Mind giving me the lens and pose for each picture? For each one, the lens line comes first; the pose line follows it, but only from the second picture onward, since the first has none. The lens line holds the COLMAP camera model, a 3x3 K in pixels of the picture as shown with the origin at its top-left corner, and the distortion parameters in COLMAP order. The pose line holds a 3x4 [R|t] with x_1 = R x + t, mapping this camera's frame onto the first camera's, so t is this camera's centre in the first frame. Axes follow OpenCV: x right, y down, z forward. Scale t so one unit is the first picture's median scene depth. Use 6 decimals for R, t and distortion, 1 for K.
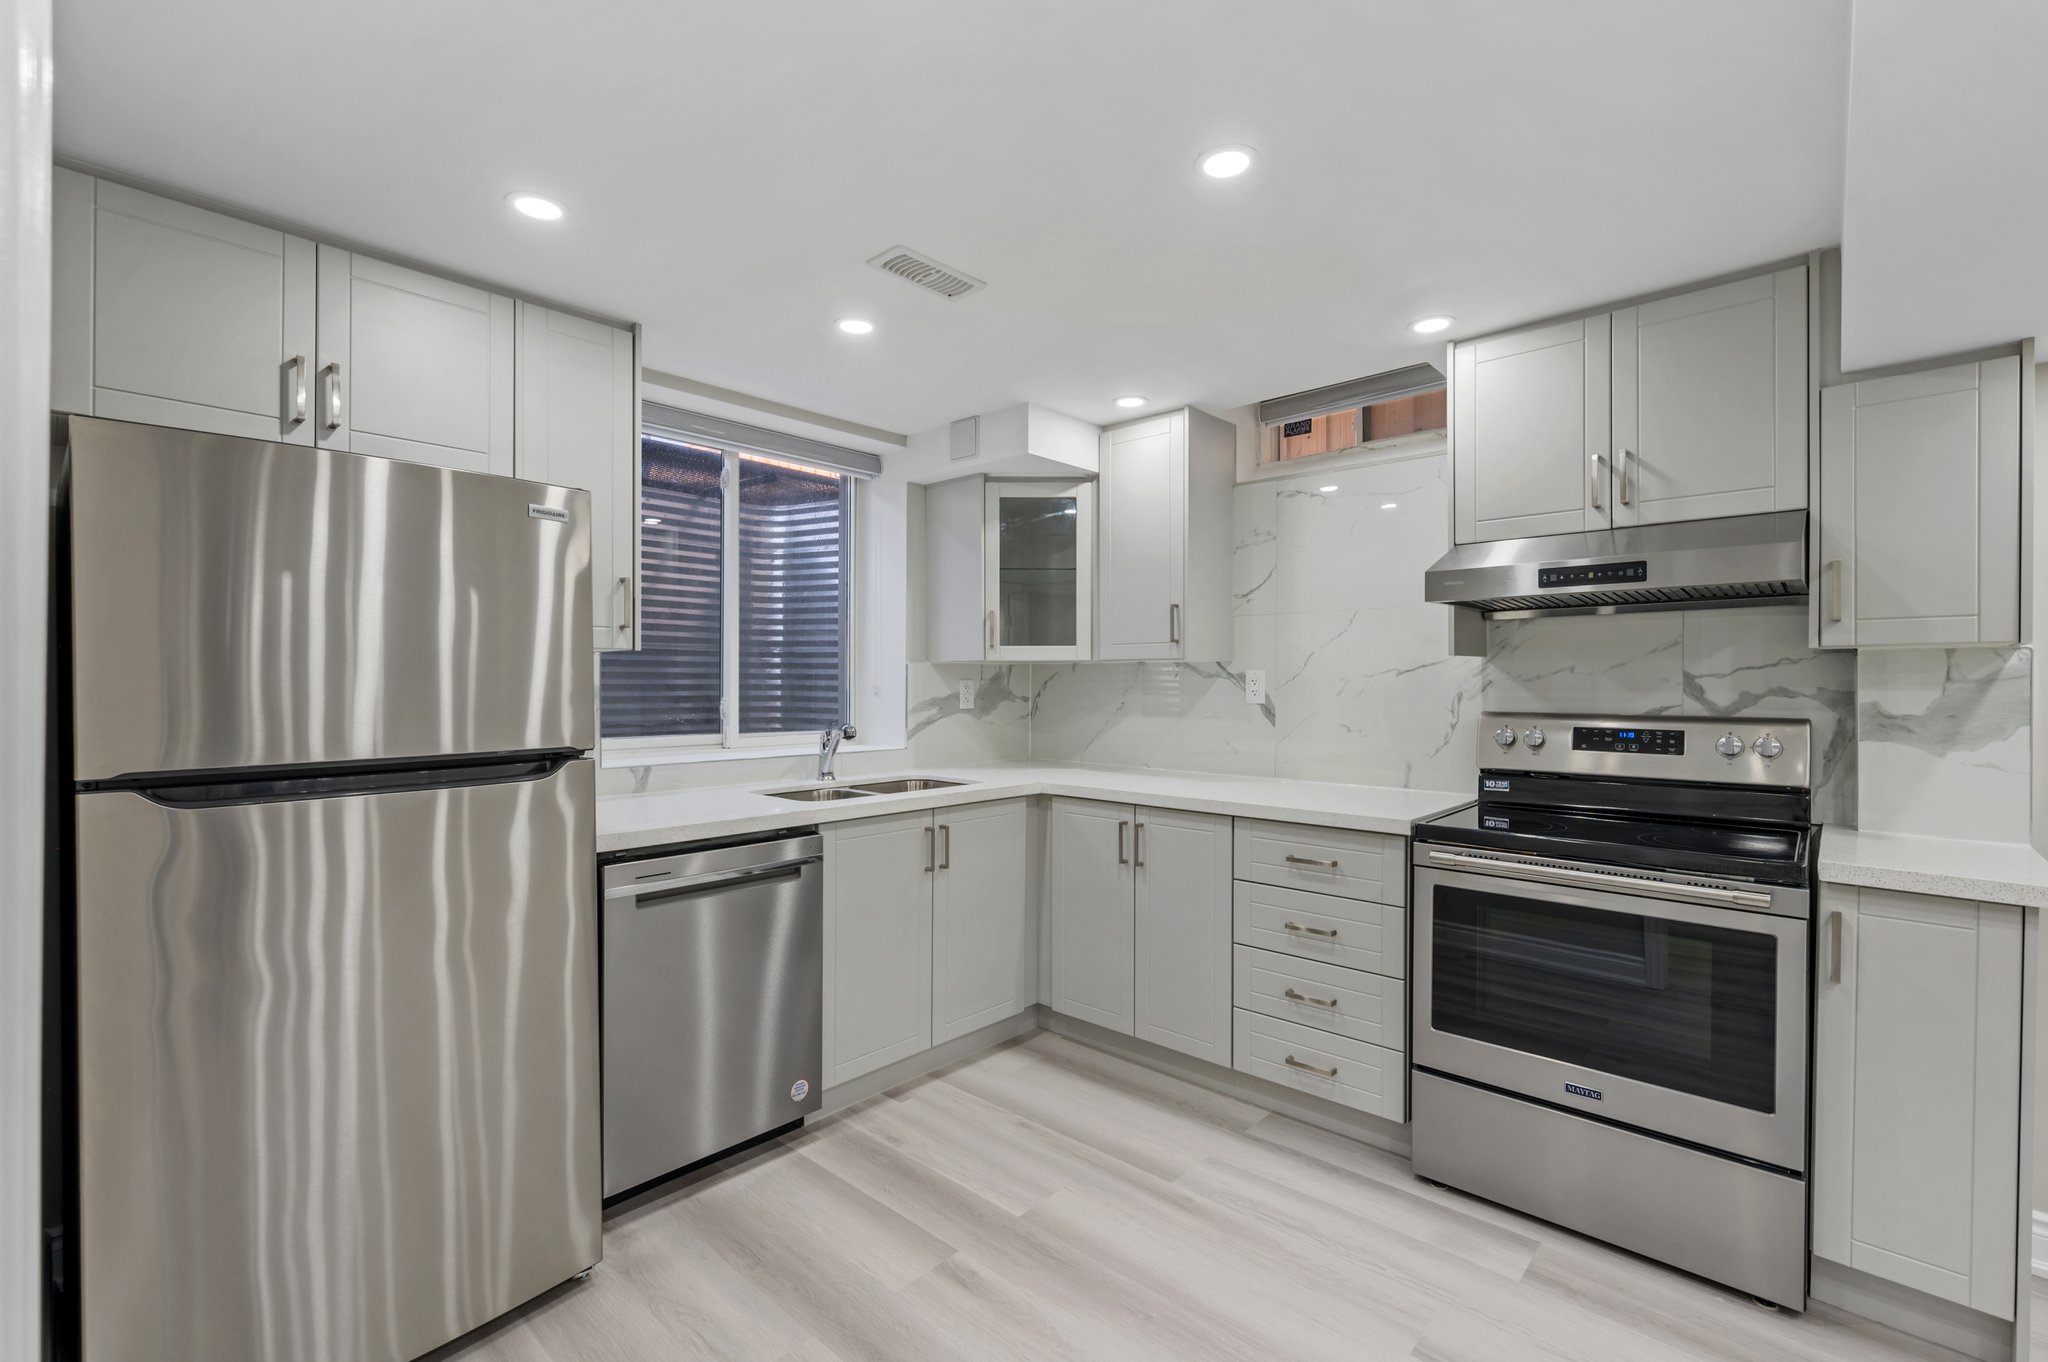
lens RADIAL K [[901.9, 0, 1024.0], [0, 901.9, 681.0], [0, 0, 1]] dist [0.000601, 0.000419]
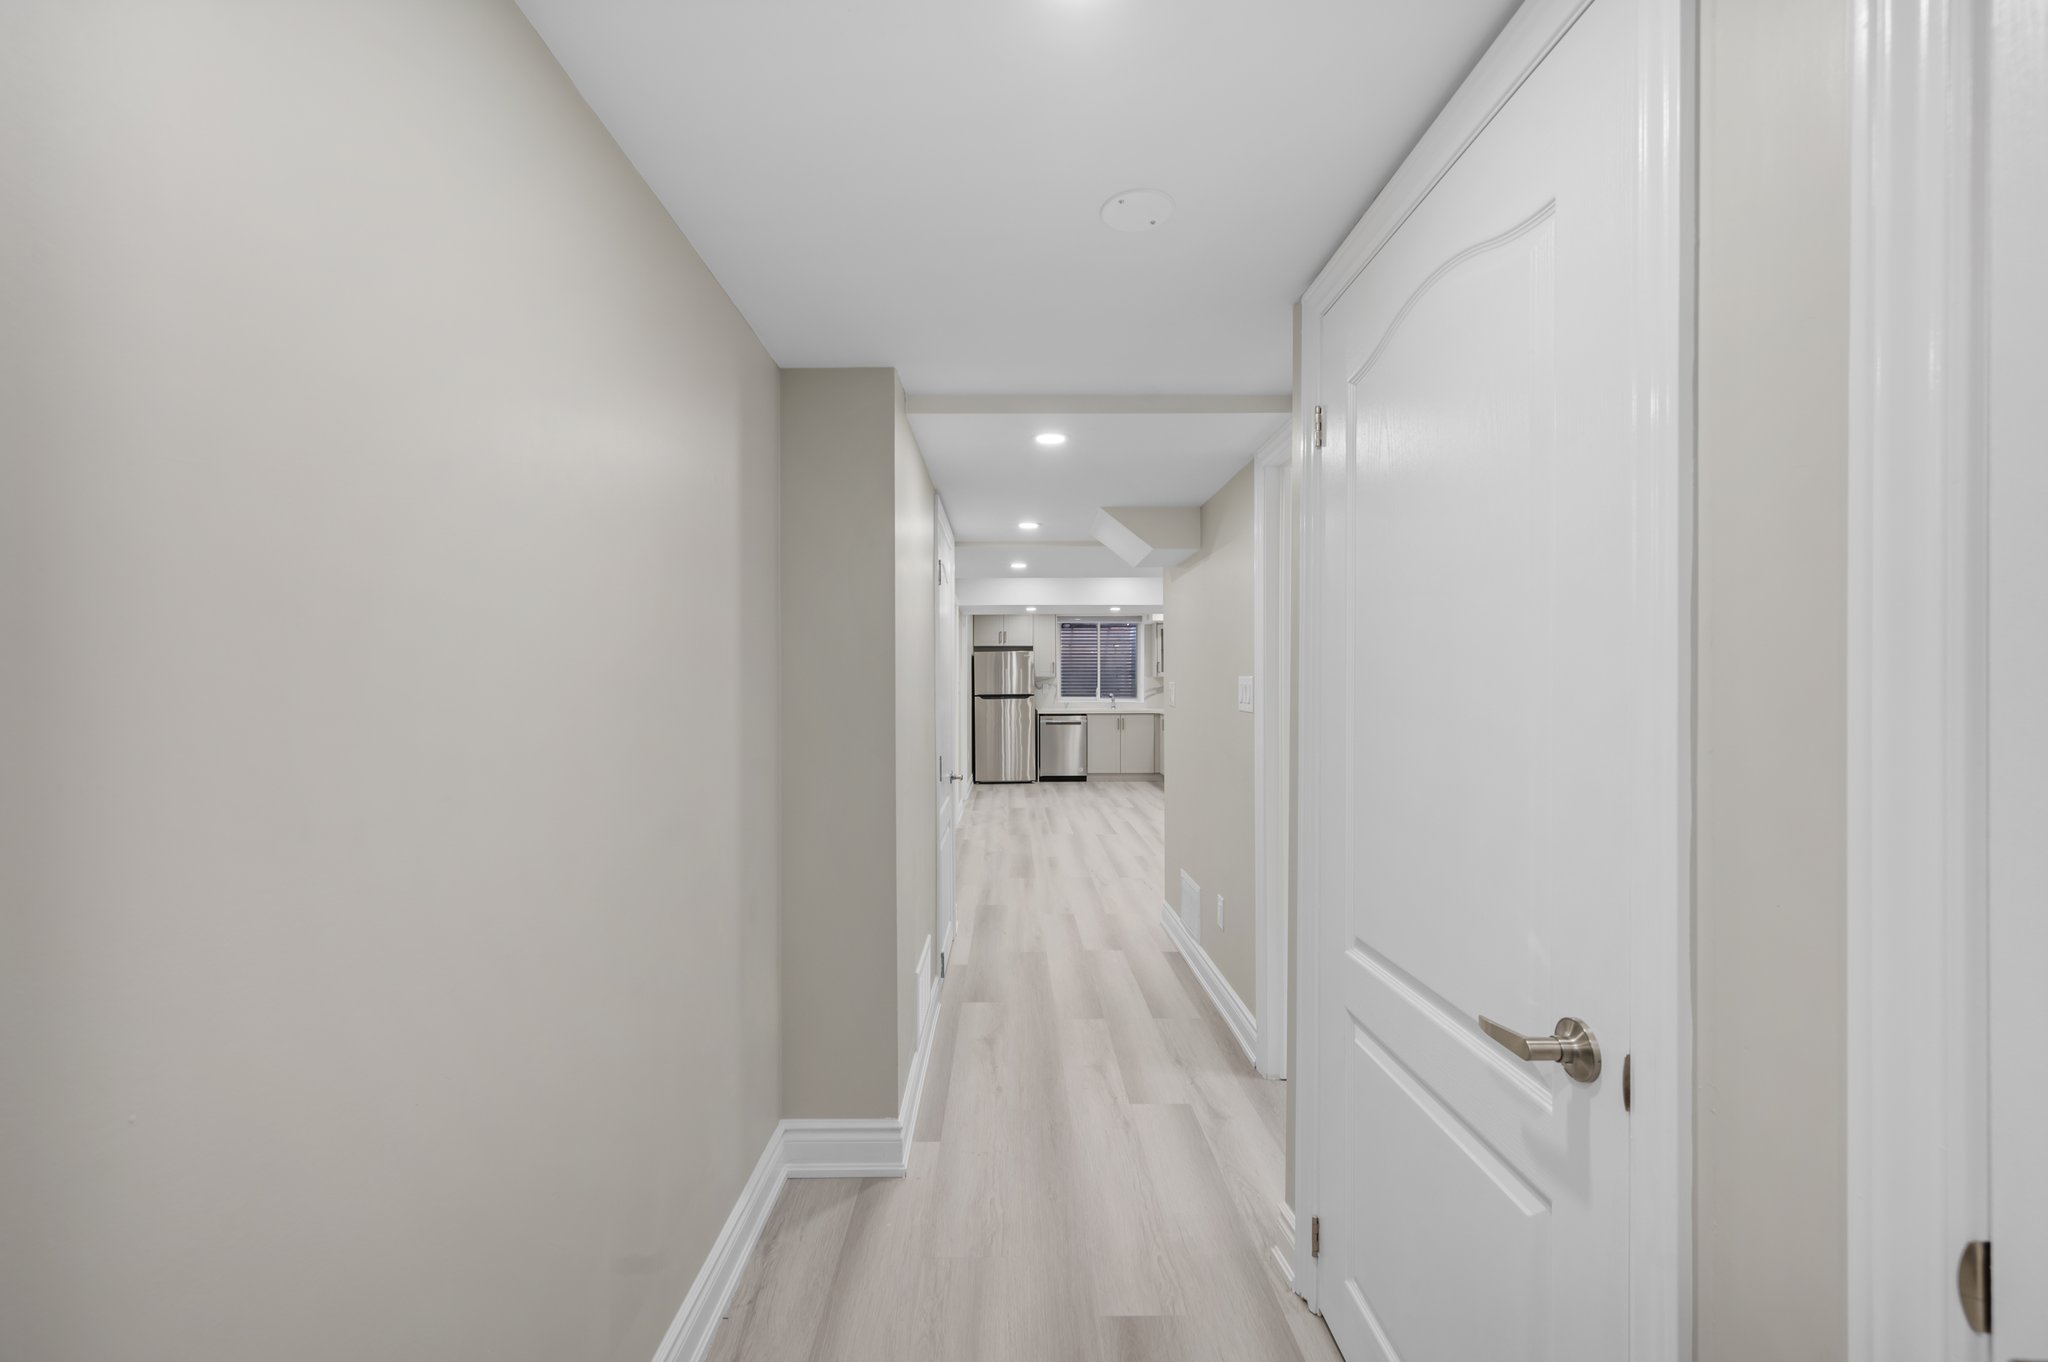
lens RADIAL K [[837.6, 0, 1014.2], [0, 837.6, 679.2], [0, 0, 1]] dist [0.000047, -0.000050]
pose [[0.680747, -0.010686, -0.732441, 2.713864], [0.005996, 0.999941, -0.009015, 0.018646], [0.732494, 0.001745, 0.680771, -2.222584]]
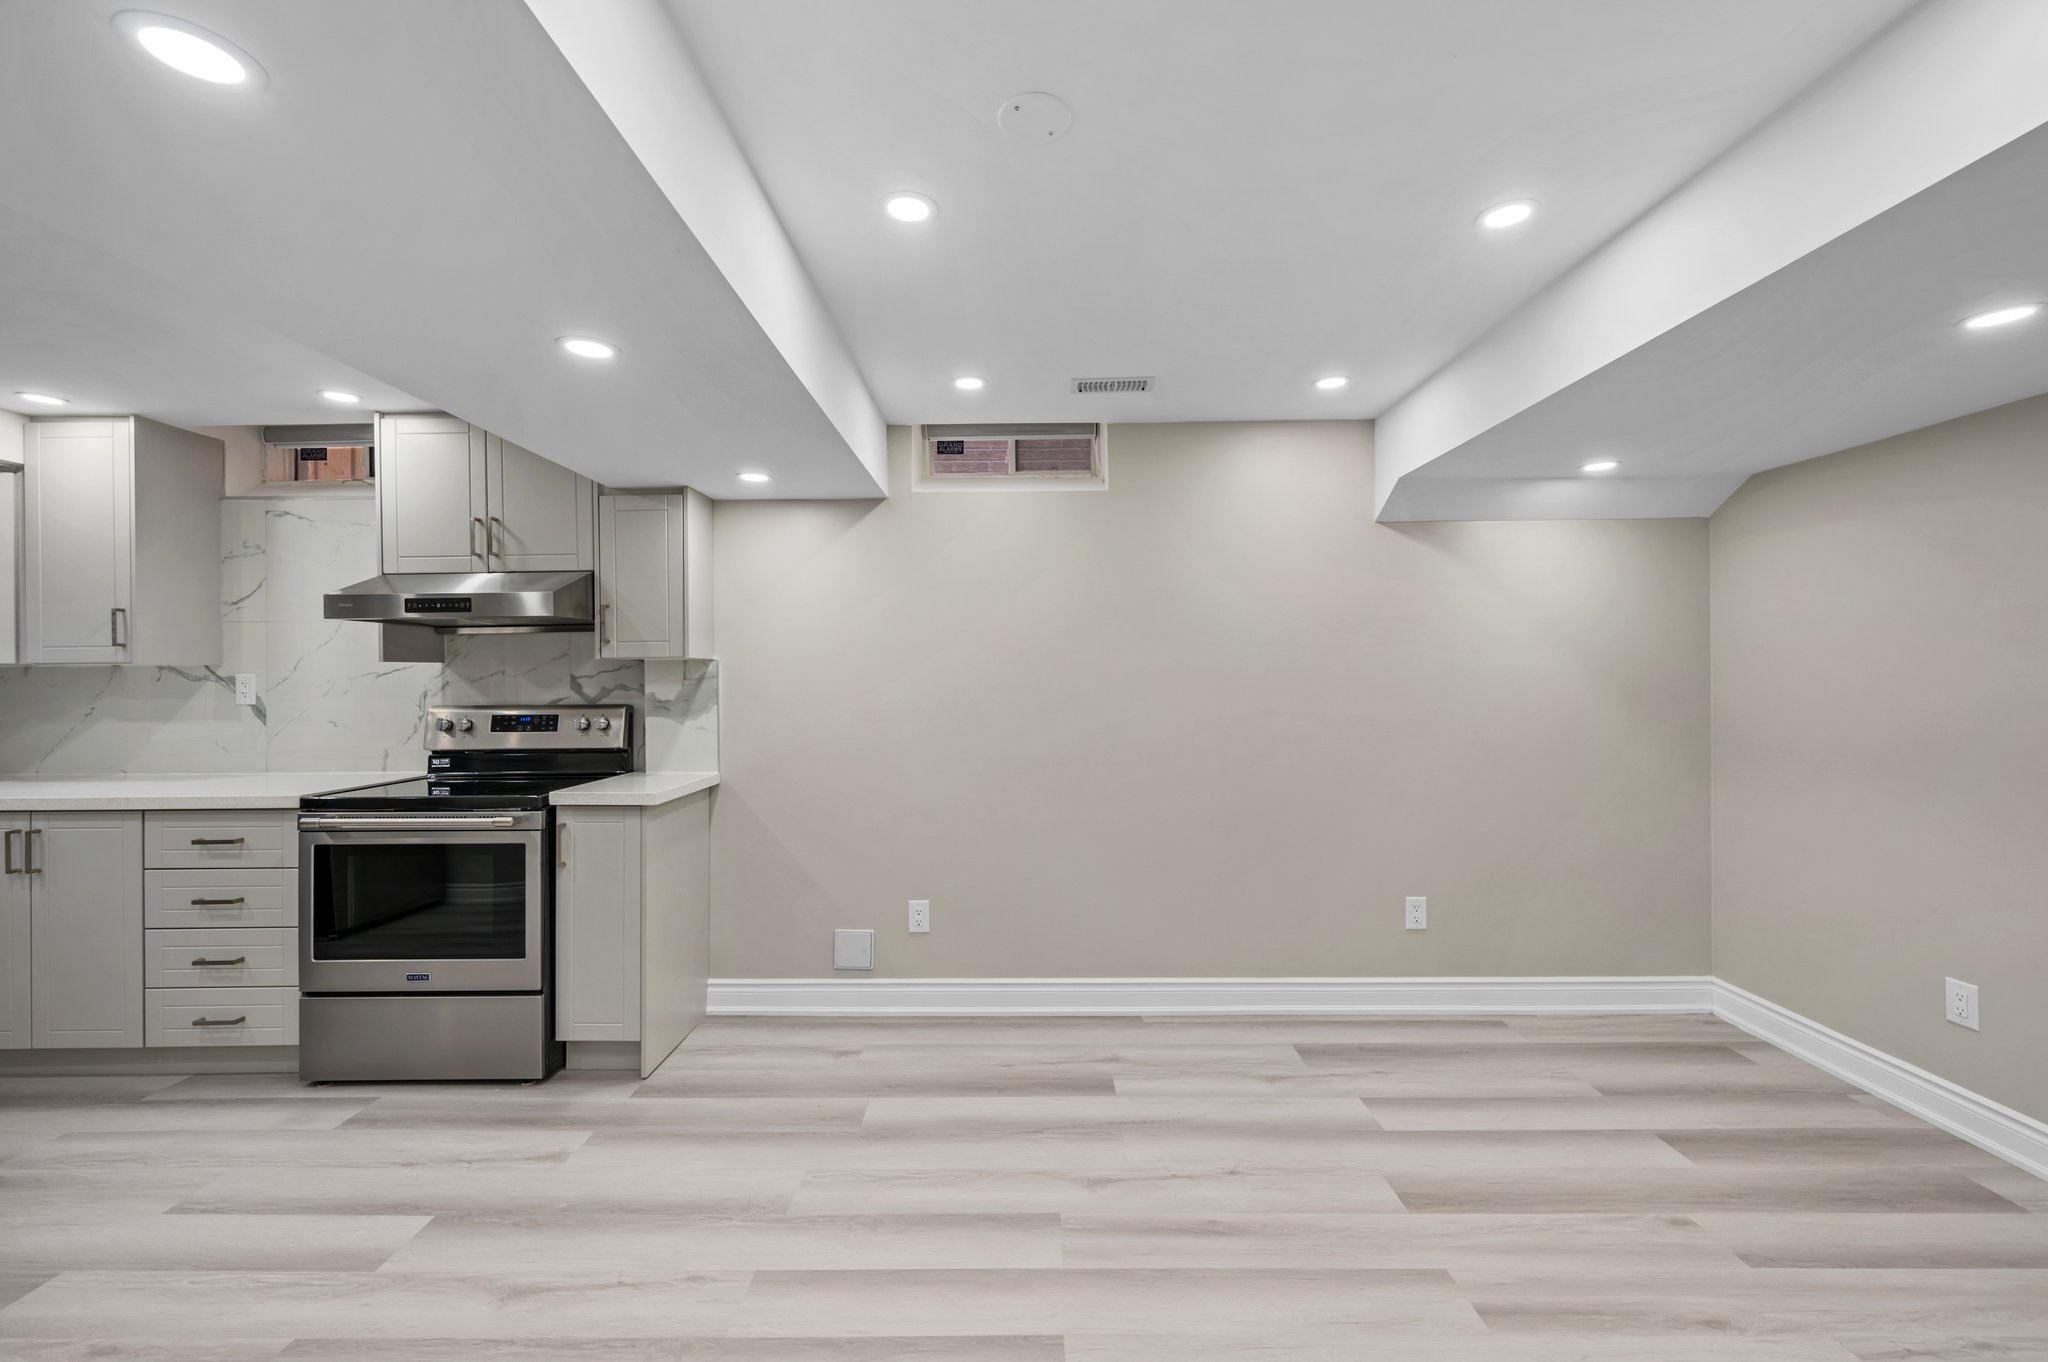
lens RADIAL K [[814.9, 0, 1031.7], [0, 814.9, 679.5], [0, 0, 1]] dist [-0.000287, 0.000067]
pose [[0.735278, -0.008551, 0.677711, 0.391367], [0.009900, 0.999949, 0.001877, 0.003310], [-0.677693, 0.005329, 0.735326, -0.471777]]
